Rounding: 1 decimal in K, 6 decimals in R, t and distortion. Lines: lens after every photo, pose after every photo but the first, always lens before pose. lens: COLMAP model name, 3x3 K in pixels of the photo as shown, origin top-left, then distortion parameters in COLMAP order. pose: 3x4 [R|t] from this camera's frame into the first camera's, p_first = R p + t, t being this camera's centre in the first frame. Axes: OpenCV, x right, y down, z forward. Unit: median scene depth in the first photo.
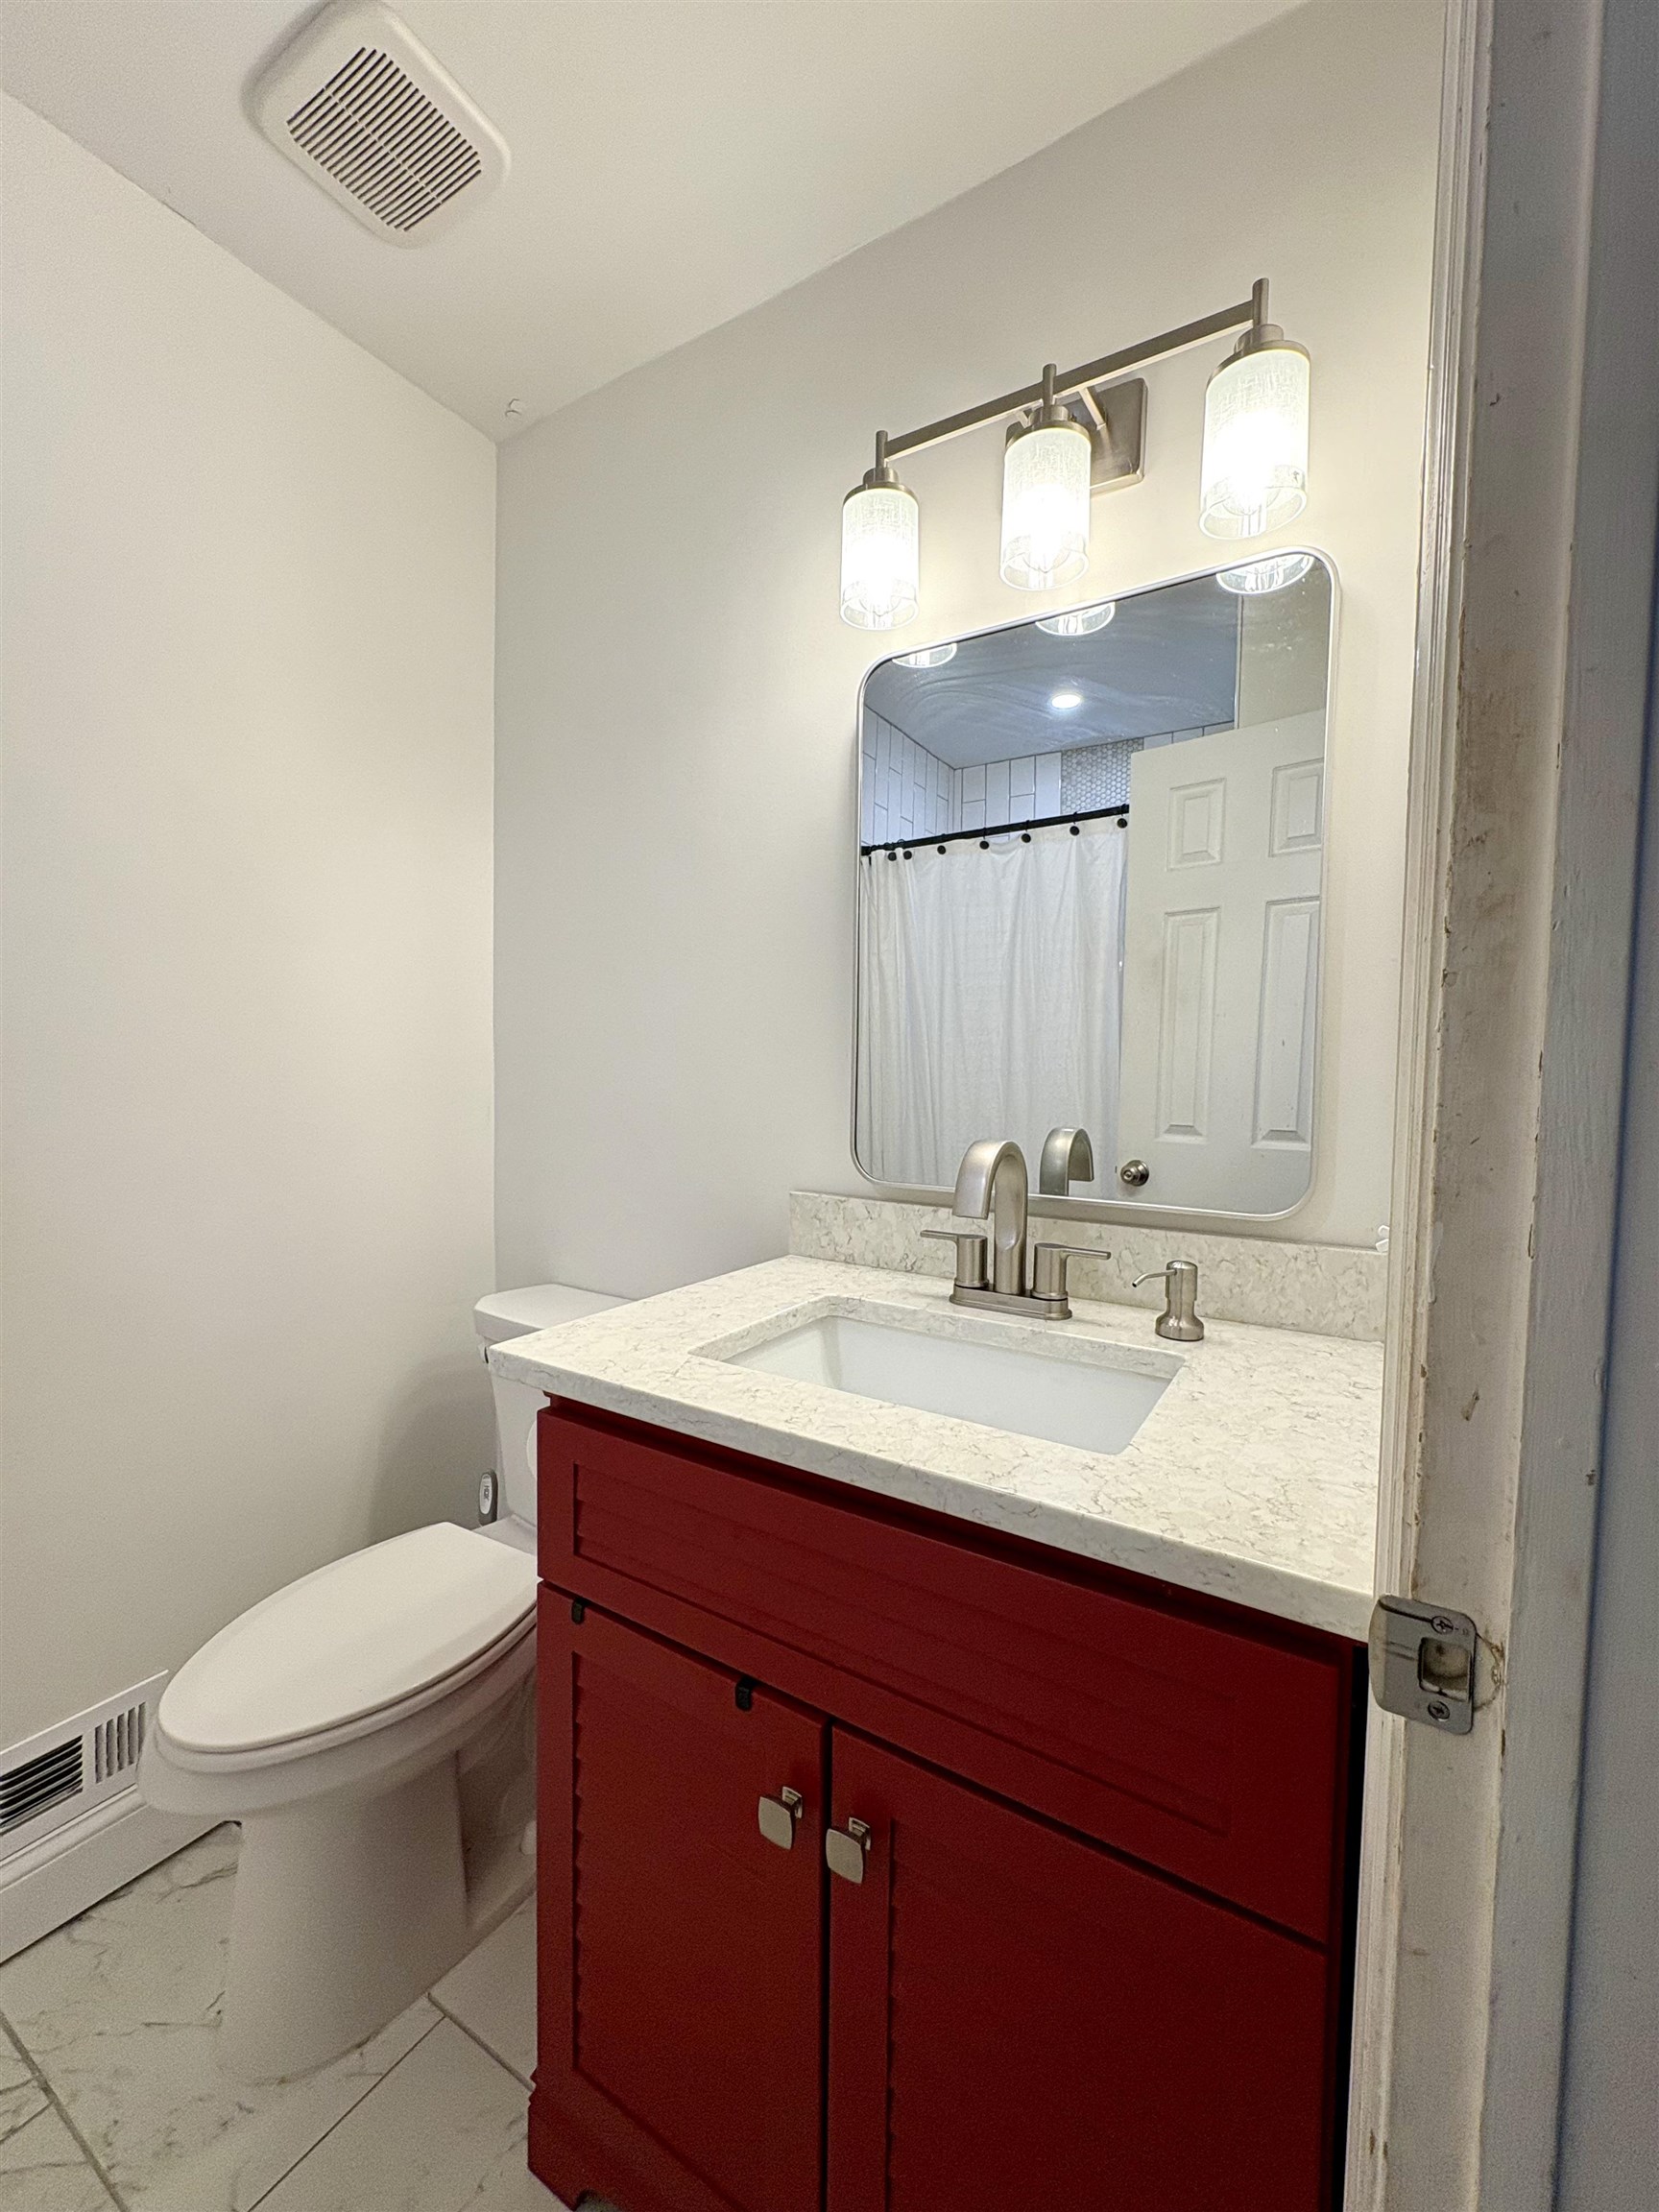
lens RADIAL K [[885.5, 0, 831.0], [0, 885.5, 1107.5], [0, 0, 1]] dist [0.000442, -0.000267]
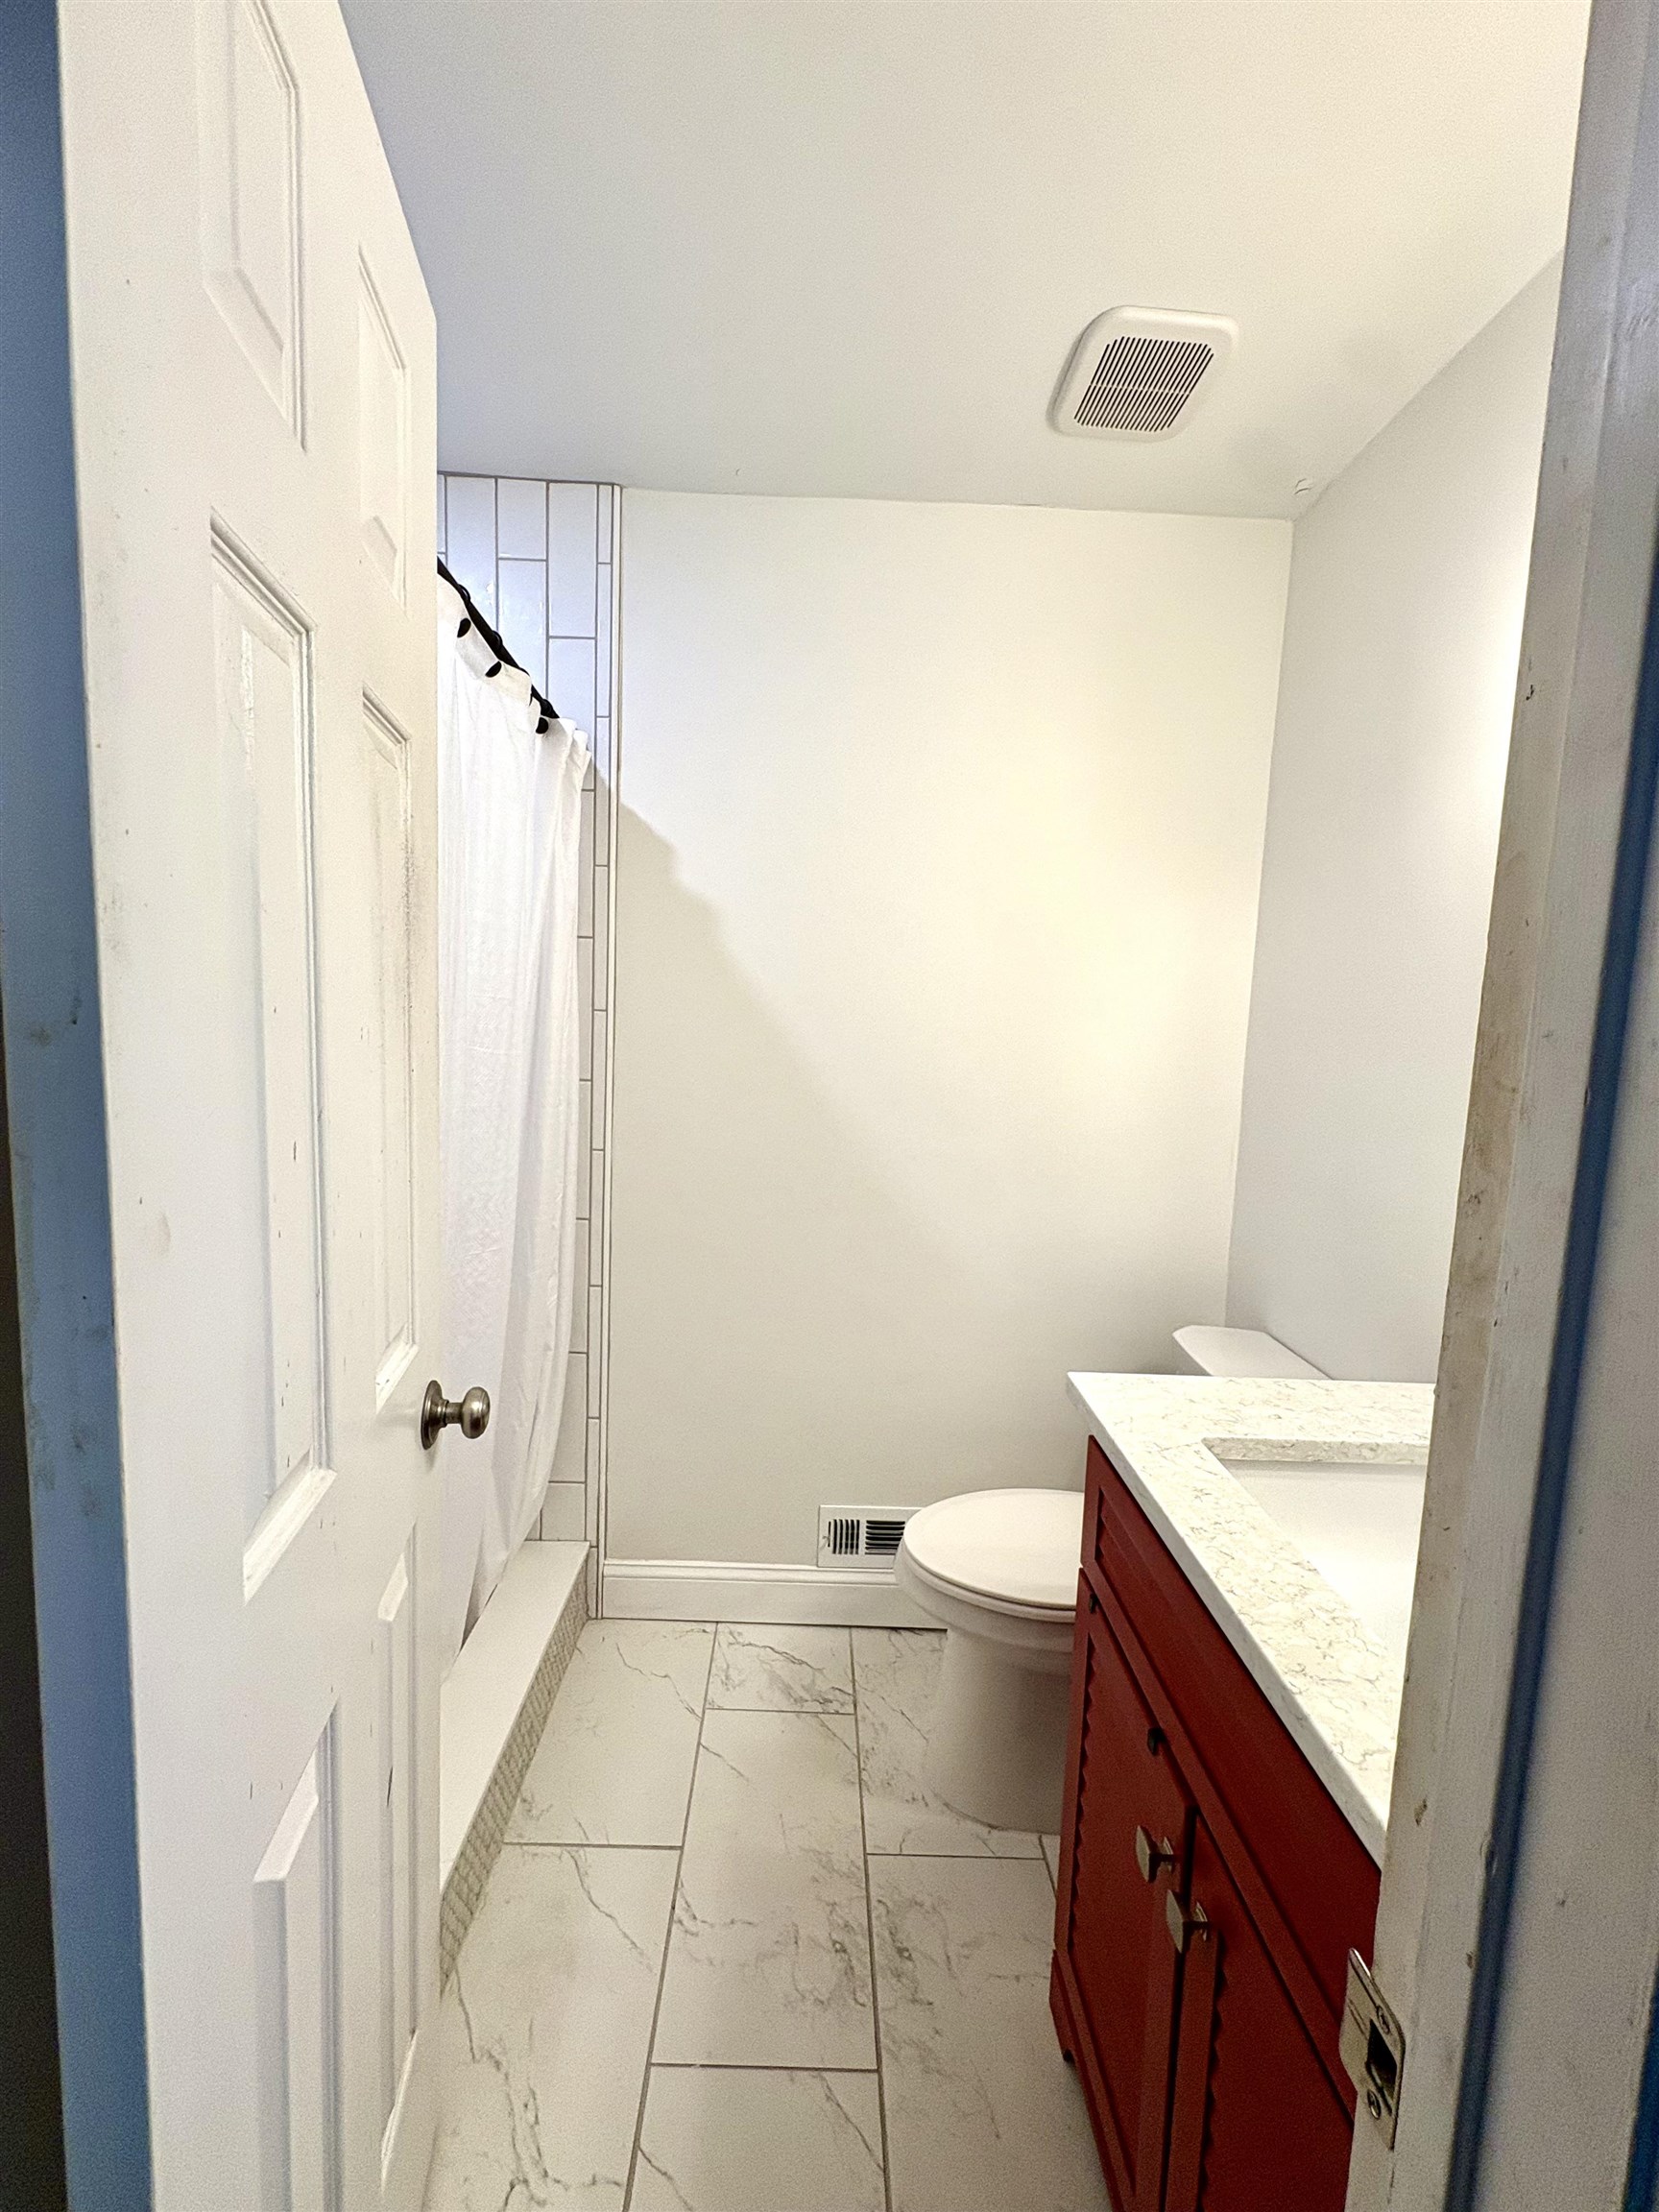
lens RADIAL K [[885.5, 0, 817.8], [0, 885.5, 1102.6], [0, 0, 1]] dist [0.000442, -0.000267]
pose [[0.527512, 0.083862, -0.845398, 0.428042], [-0.065360, 0.996173, 0.058035, -0.154390], [0.847029, 0.024641, 0.530975, -0.008393]]
